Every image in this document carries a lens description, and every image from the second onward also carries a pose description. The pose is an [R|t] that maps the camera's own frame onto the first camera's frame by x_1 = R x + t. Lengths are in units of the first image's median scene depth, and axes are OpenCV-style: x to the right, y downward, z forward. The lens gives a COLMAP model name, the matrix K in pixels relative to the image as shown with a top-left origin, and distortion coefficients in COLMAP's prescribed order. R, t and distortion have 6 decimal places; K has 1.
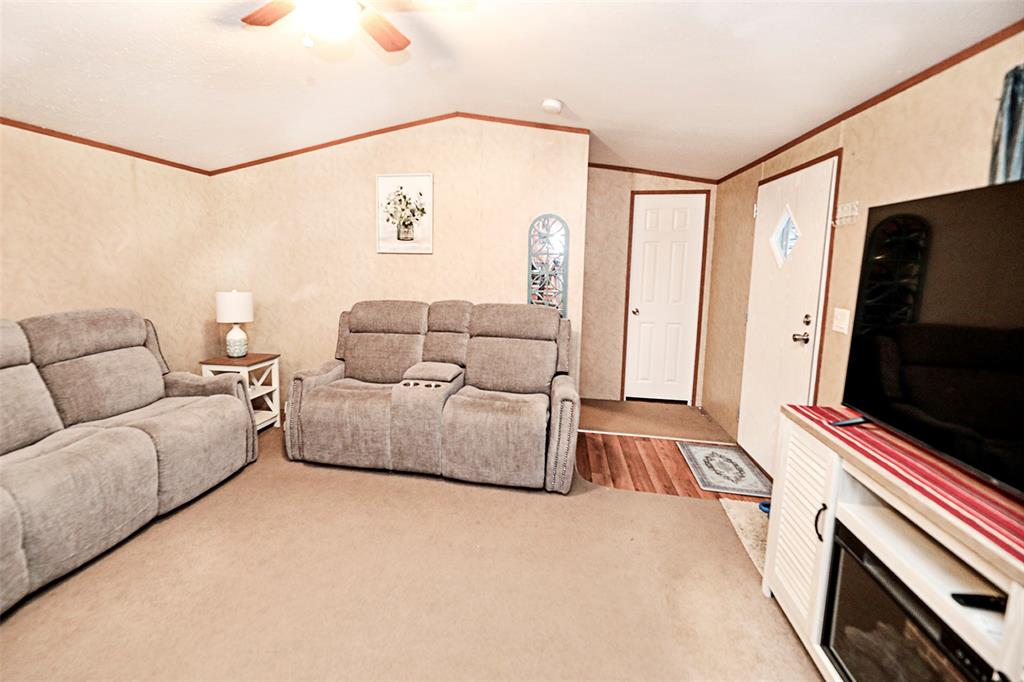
lens RADIAL K [[442.2, 0, 483.2], [0, 442.2, 318.3], [0, 0, 1]] dist [-0.004203, 0.000181]
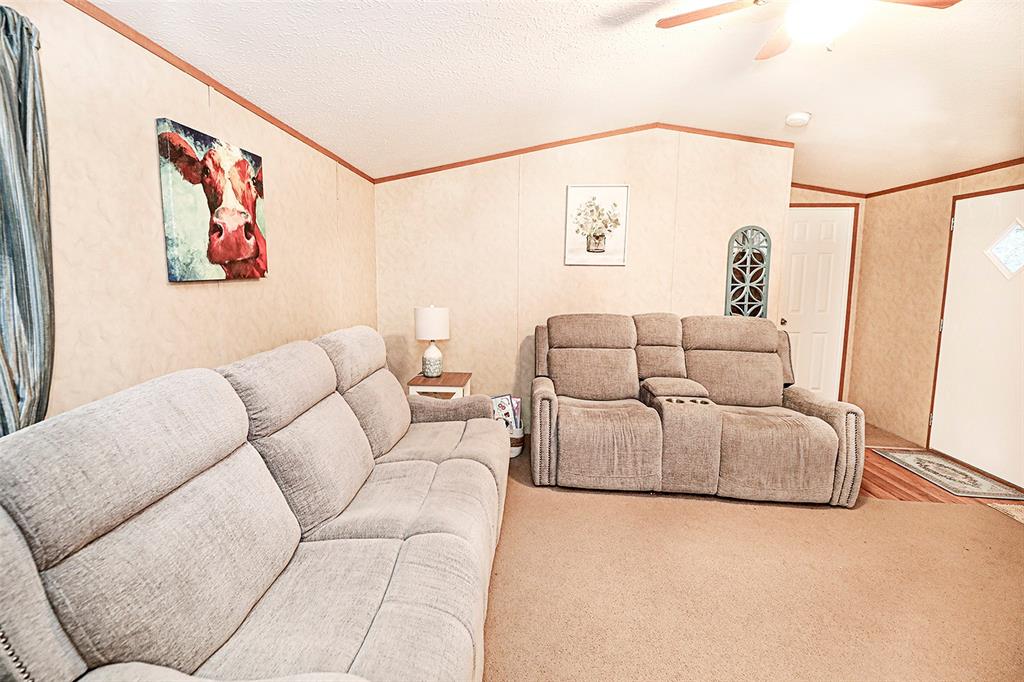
lens RADIAL K [[444.0, 0, 479.1], [0, 444.0, 318.3], [0, 0, 1]] dist [-0.006687, -0.001642]
pose [[0.996569, -0.013835, 0.081598, -0.558600], [0.015745, 0.999616, -0.022813, -0.013659], [-0.081251, 0.024020, 0.996404, 0.056075]]
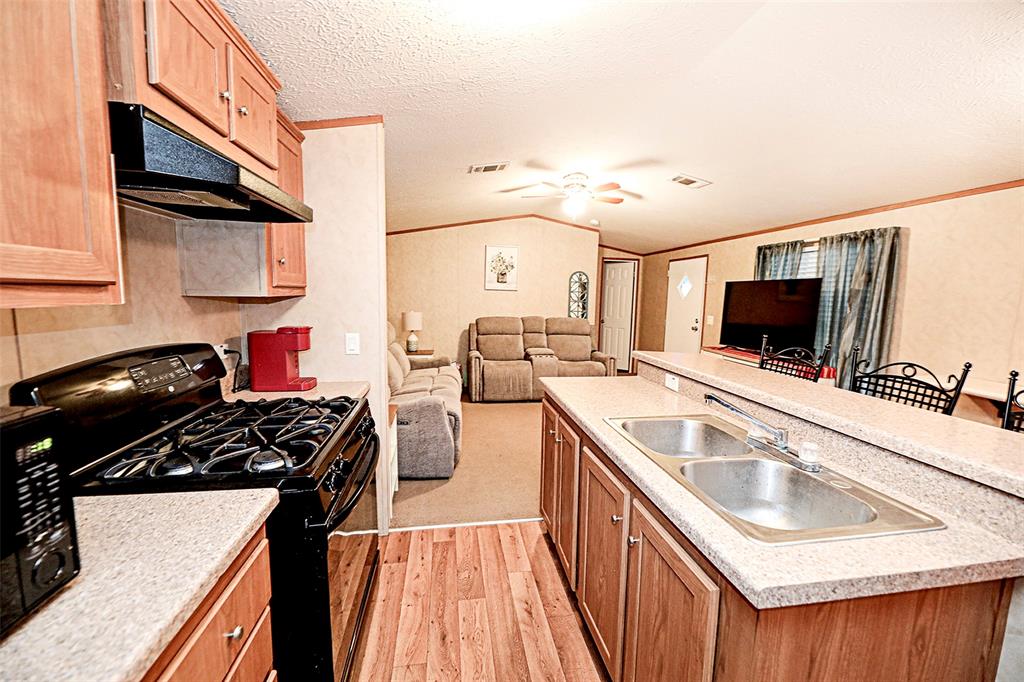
lens RADIAL K [[416.1, 0, 515.8], [0, 416.1, 344.8], [0, 0, 1]] dist [-0.004452, -0.003066]
pose [[0.937699, -0.031696, 0.345999, -0.766784], [0.031127, 0.999489, 0.007203, 0.065703], [-0.346050, 0.004016, 0.938207, -0.622395]]
